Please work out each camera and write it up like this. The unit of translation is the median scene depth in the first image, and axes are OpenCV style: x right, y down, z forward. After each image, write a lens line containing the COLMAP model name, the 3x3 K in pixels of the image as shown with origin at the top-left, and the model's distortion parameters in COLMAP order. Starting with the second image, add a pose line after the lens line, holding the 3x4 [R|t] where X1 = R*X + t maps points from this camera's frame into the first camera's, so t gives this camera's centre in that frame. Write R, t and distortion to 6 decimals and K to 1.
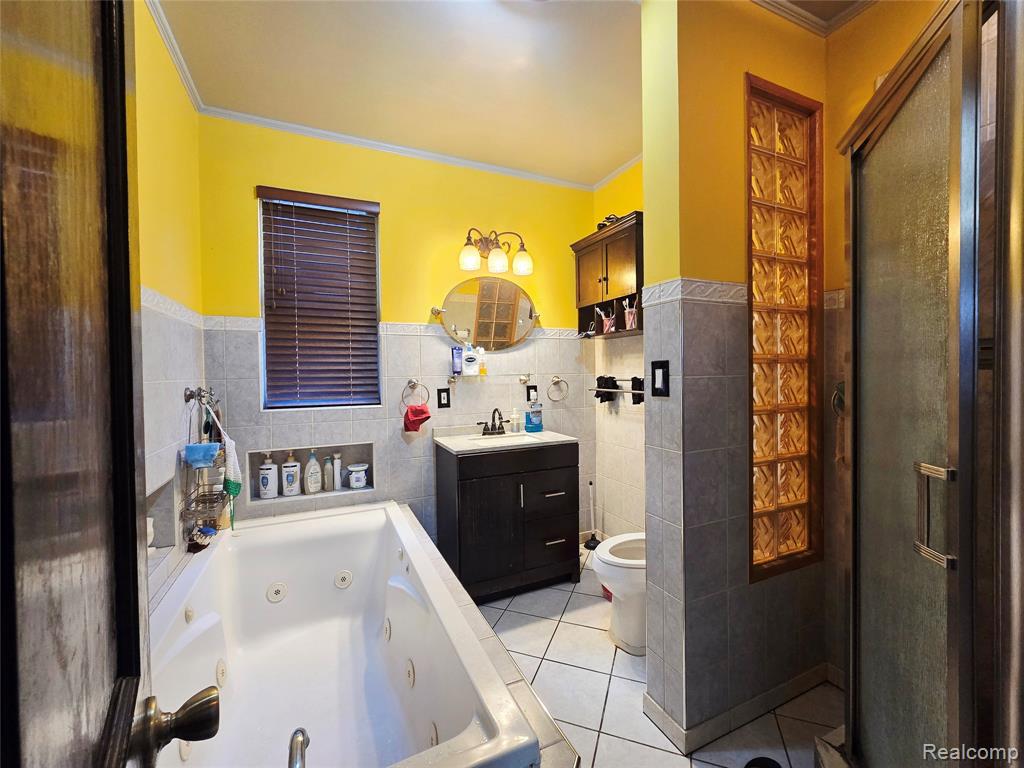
lens RADIAL K [[418.8, 0, 510.5], [0, 418.8, 381.9], [0, 0, 1]] dist [-0.001457, -0.000389]
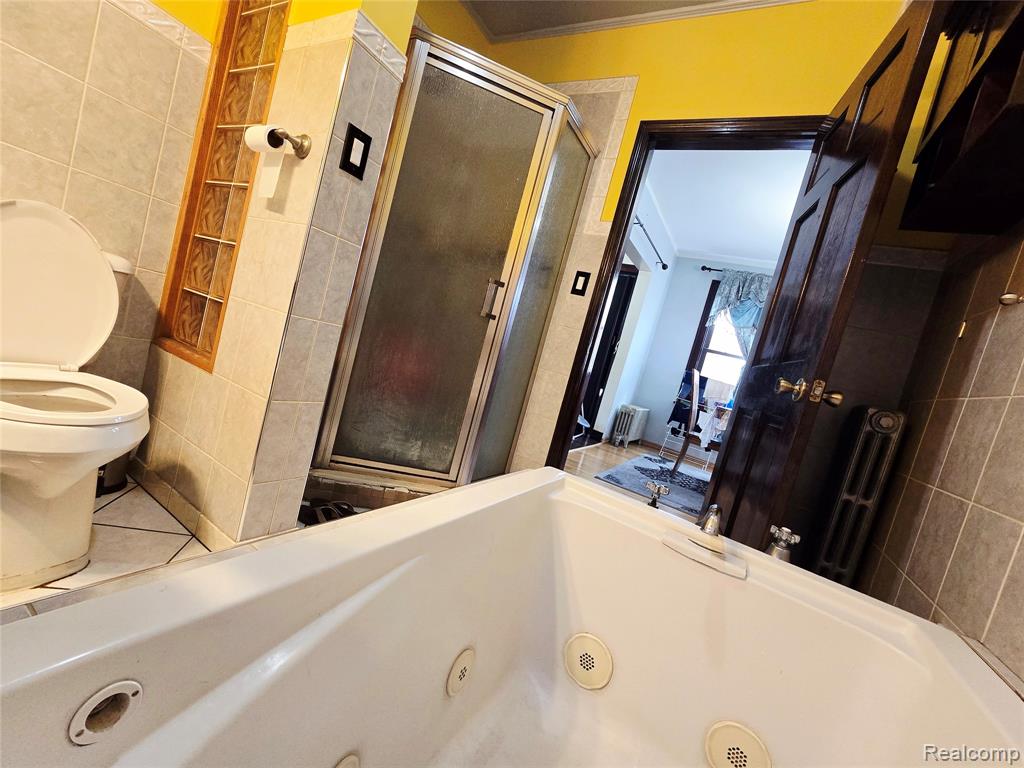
lens RADIAL K [[418.8, 0, 512.9], [0, 418.8, 380.4], [0, 0, 1]] dist [-0.001457, -0.000389]
pose [[-0.569724, -0.200826, 0.796922, -0.574063], [-0.236471, 0.968734, 0.075068, 0.297358], [-0.787081, -0.145680, -0.599400, 1.211002]]
